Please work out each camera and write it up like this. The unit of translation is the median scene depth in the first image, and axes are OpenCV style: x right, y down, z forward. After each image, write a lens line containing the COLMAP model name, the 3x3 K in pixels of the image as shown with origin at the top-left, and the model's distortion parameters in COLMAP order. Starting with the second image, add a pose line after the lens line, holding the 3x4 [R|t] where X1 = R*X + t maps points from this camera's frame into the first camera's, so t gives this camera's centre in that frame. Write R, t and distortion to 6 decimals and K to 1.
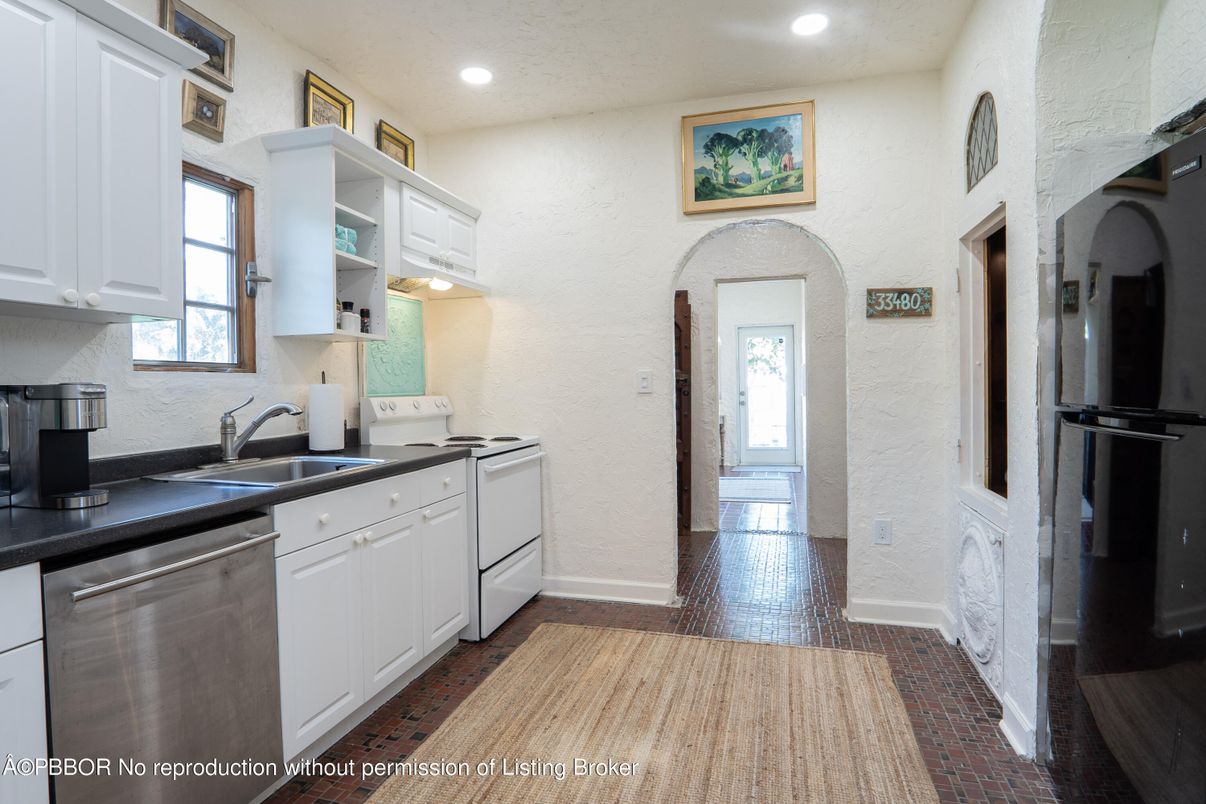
lens RADIAL K [[645.5, 0, 597.5], [0, 645.5, 397.7], [0, 0, 1]] dist [-0.036548, 0.010149]
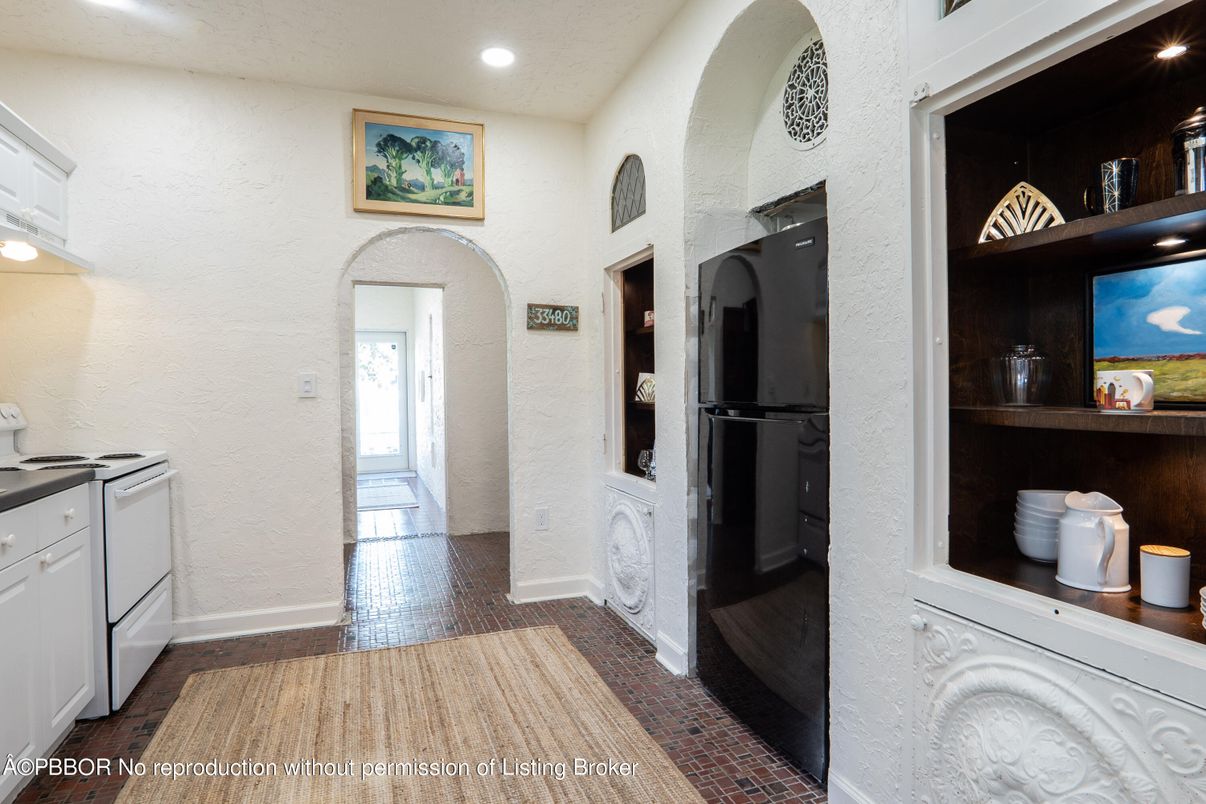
lens RADIAL K [[645.5, 0, 597.5], [0, 645.5, 397.7], [0, 0, 1]] dist [-0.036548, 0.010149]
pose [[0.803818, -0.004692, 0.594856, -0.161438], [0.011594, 0.999903, -0.007780, 0.005569], [-0.594762, 0.013151, 0.803794, 0.024408]]
